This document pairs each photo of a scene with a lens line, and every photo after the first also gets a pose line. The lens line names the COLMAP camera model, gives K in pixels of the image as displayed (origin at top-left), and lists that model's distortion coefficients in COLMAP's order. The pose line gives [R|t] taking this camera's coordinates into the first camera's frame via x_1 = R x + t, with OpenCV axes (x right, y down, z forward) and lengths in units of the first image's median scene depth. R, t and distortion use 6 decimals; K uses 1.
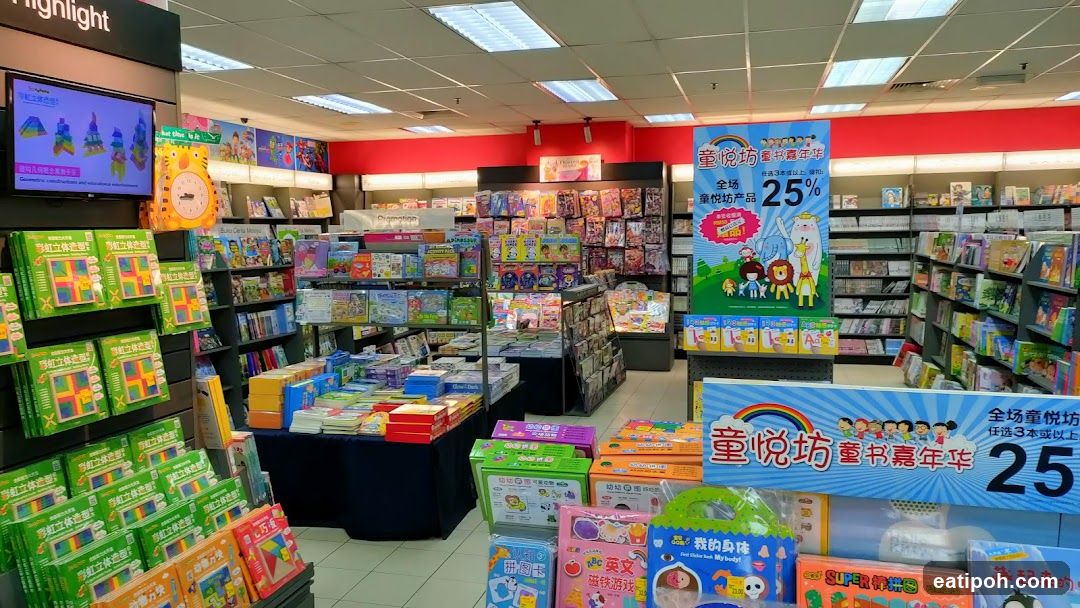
lens RADIAL K [[801.8, 0, 548.8], [0, 801.8, 303.0], [0, 0, 1]] dist [0.044710, -0.000747]
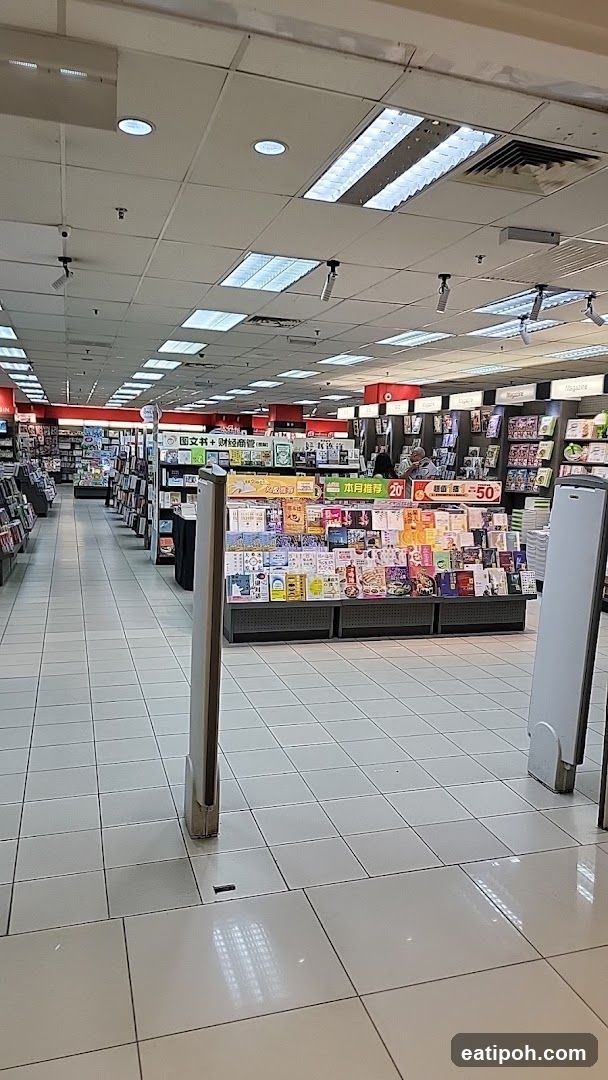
lens RADIAL K [[753.6, 0, 315.6], [0, 753.6, 541.6], [0, 0, 1]] dist [0.059392, -0.000869]
pose [[0.847459, -0.019660, 0.530497, -0.593227], [0.003041, 0.999477, 0.032183, 0.213705], [-0.530852, -0.025661, 0.847076, -2.075137]]
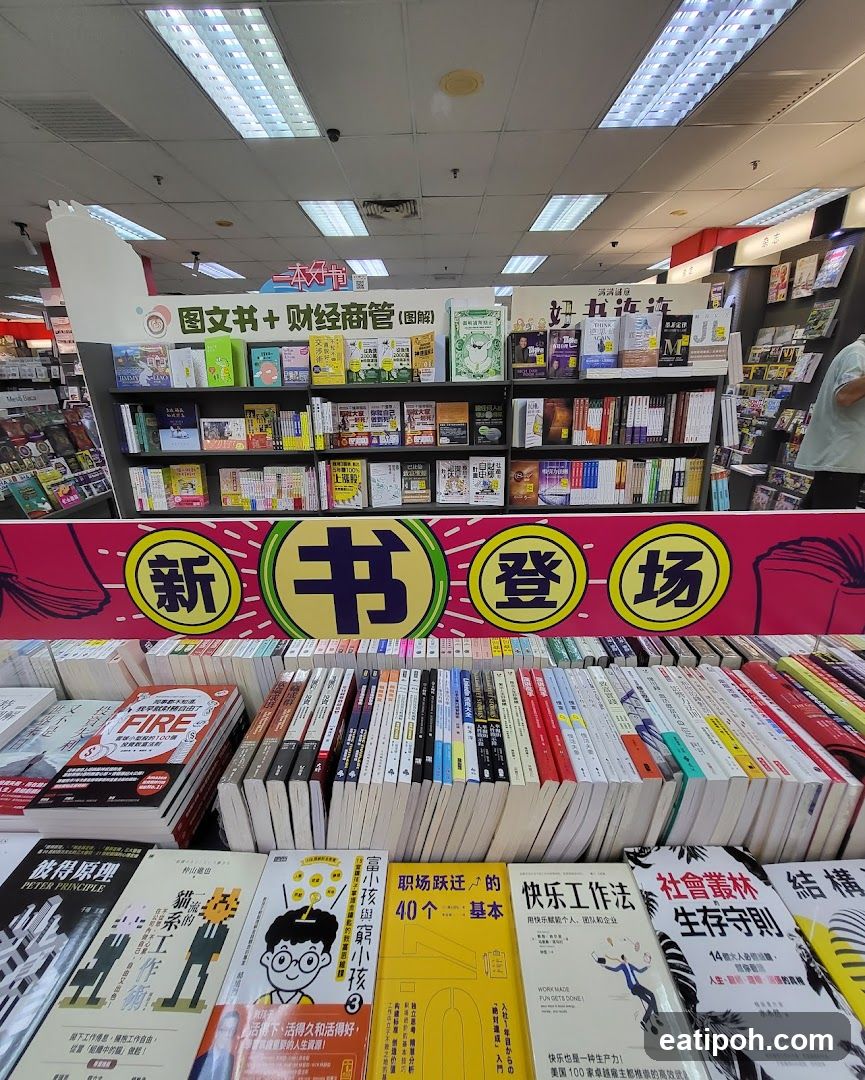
lens RADIAL K [[445.0, 0, 432.5], [0, 445.0, 540.0], [0, 0, 1]] dist [0.000981, -0.000306]
pose [[0.972494, -0.086279, 0.216360, -0.143254], [0.026666, 0.964000, 0.264561, 0.158789], [-0.231397, -0.251515, 0.939785, -1.369214]]
